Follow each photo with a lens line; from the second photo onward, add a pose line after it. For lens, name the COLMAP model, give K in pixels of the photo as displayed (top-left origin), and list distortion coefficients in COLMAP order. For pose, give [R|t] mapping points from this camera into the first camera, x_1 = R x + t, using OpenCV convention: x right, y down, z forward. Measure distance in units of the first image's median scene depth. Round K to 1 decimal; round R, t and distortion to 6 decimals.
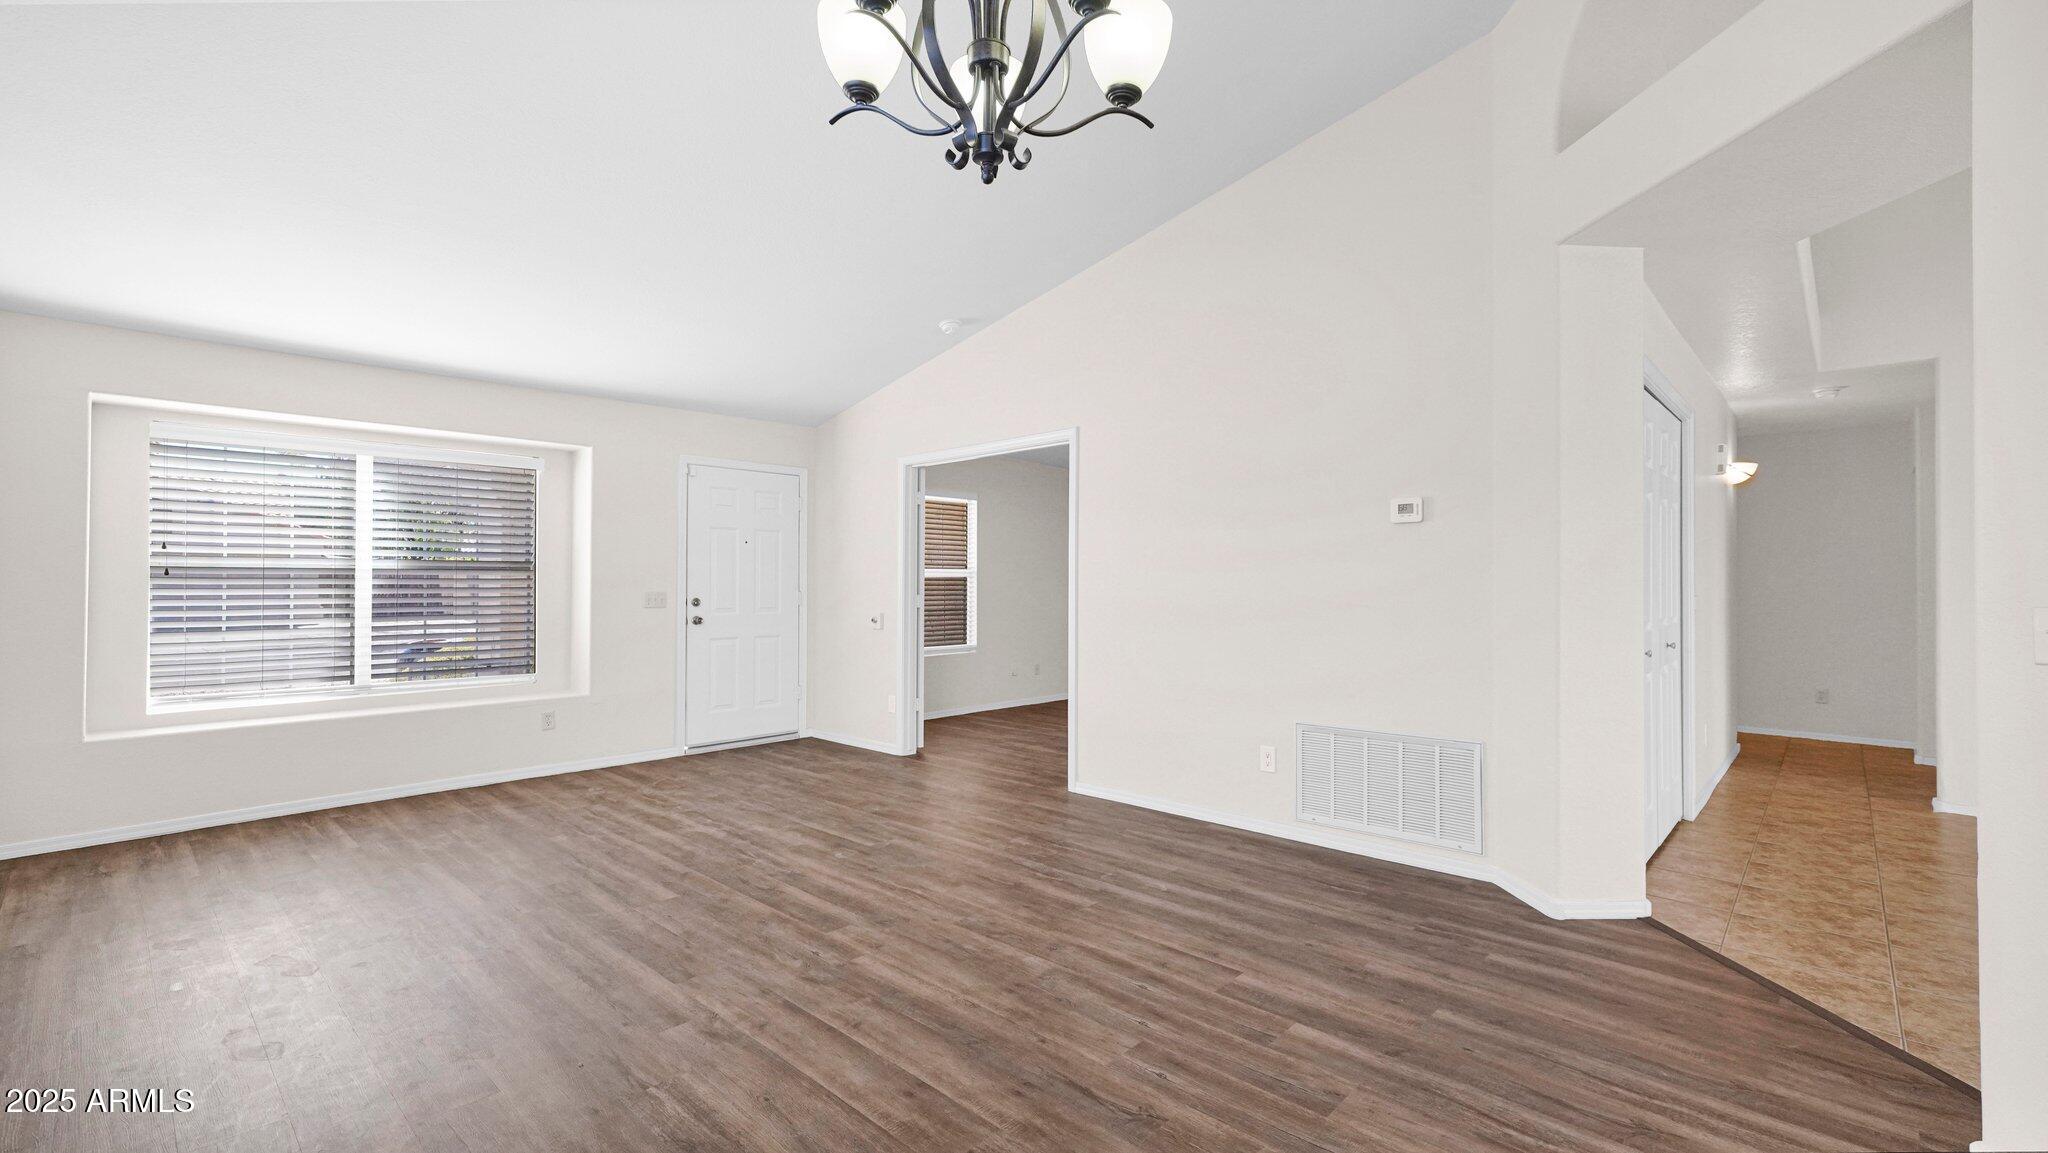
lens RADIAL K [[873.4, 0, 1024.0], [0, 873.4, 576.5], [0, 0, 1]] dist [0.000901, 0.000147]
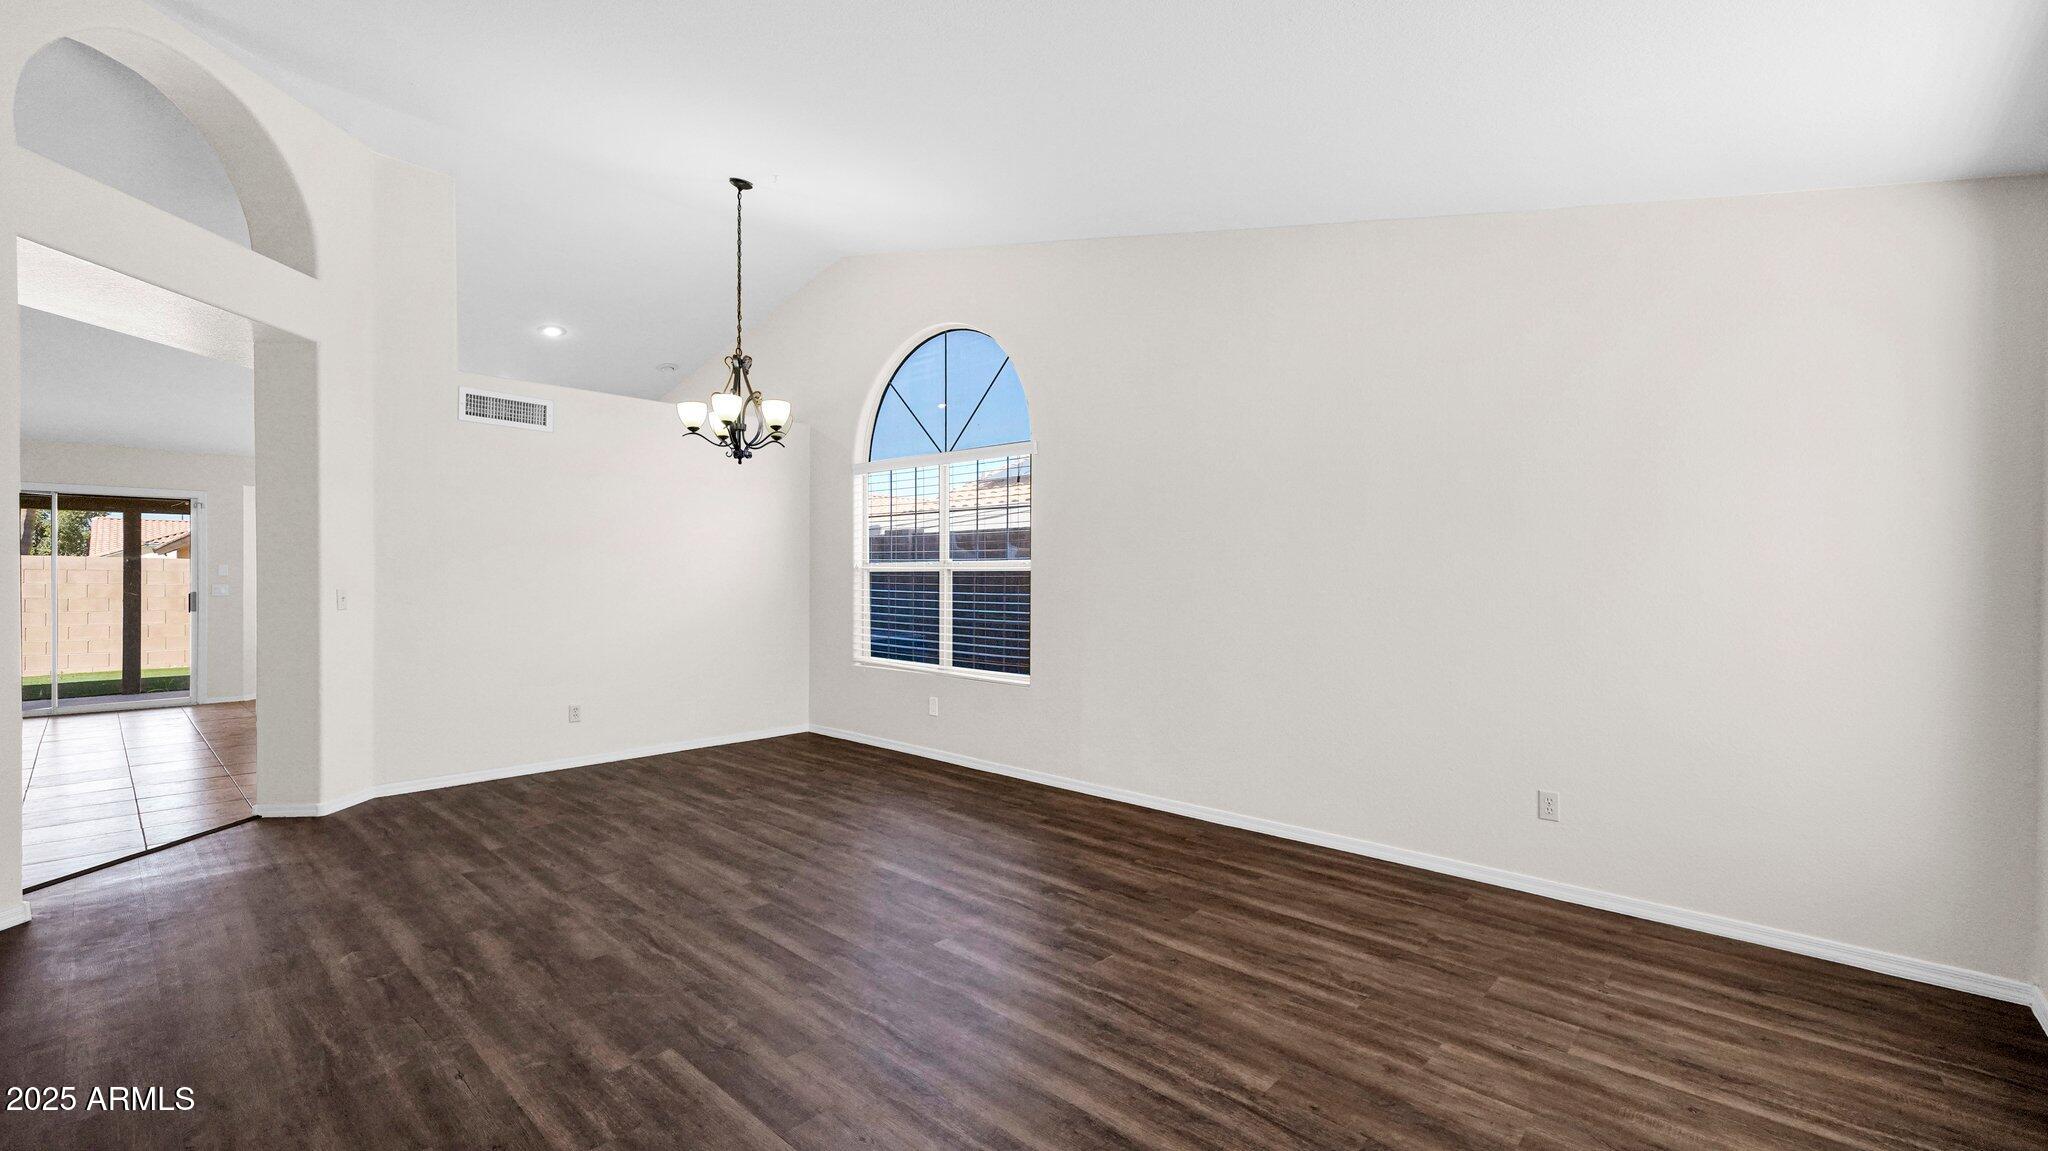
lens RADIAL K [[873.4, 0, 1024.0], [0, 873.4, 575.5], [0, 0, 1]] dist [0.000901, 0.000147]
pose [[-0.999954, -0.005579, -0.007743, -0.539868], [-0.005470, 0.999888, -0.013934, 0.009700], [0.007819, -0.013891, -0.999873, 2.125405]]
